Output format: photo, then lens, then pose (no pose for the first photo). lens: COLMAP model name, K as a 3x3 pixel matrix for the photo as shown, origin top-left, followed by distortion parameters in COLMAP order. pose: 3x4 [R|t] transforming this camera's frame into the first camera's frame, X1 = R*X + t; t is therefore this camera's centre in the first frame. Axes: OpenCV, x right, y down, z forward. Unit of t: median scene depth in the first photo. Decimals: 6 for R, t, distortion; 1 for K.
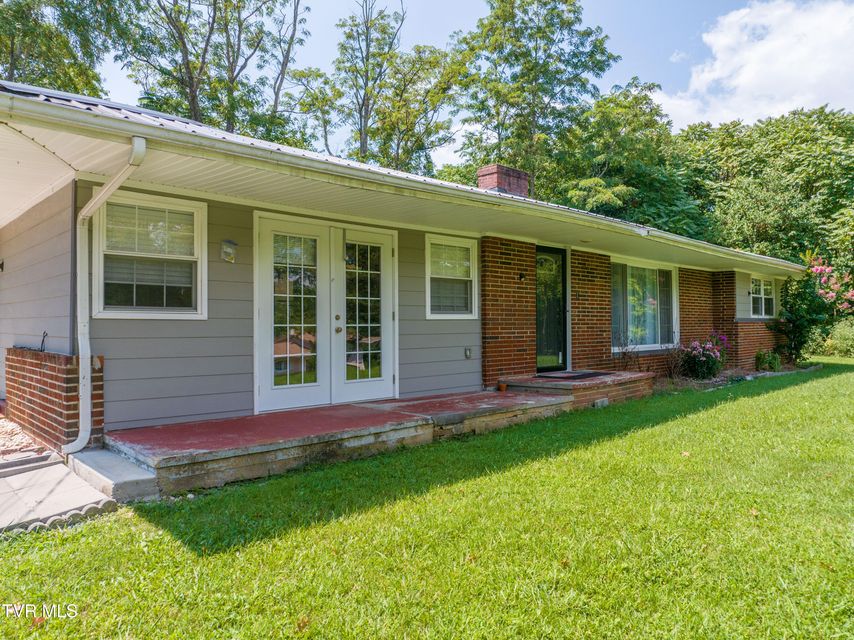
lens RADIAL K [[598.7, 0, 425.1], [0, 598.7, 319.8], [0, 0, 1]] dist [-0.033910, -0.002612]
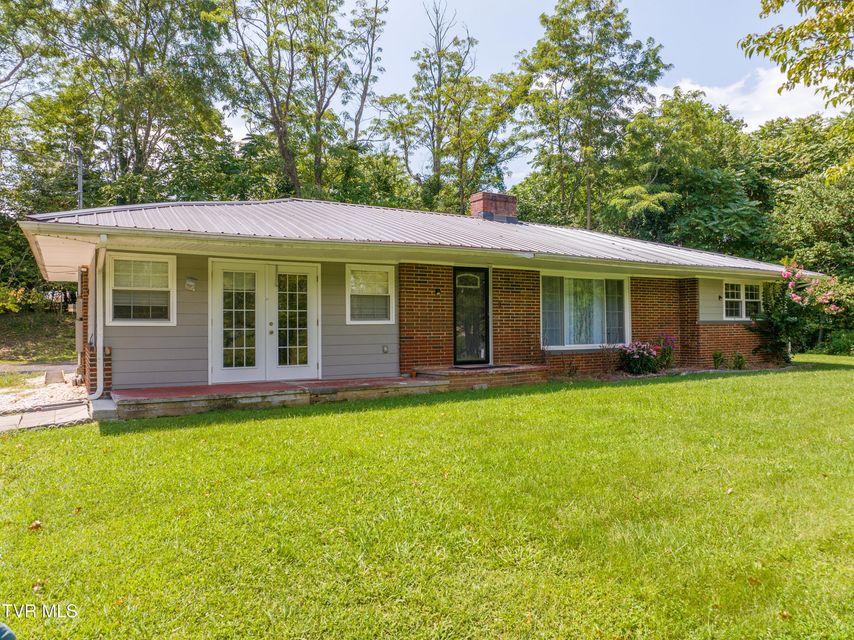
lens RADIAL K [[598.7, 0, 424.4], [0, 598.7, 317.7], [0, 0, 1]] dist [-0.033910, -0.002612]
pose [[0.974602, -0.004932, -0.223891, 0.453241], [0.003934, 0.999980, -0.004905, -0.008353], [0.223910, 0.003899, 0.974602, -0.307697]]
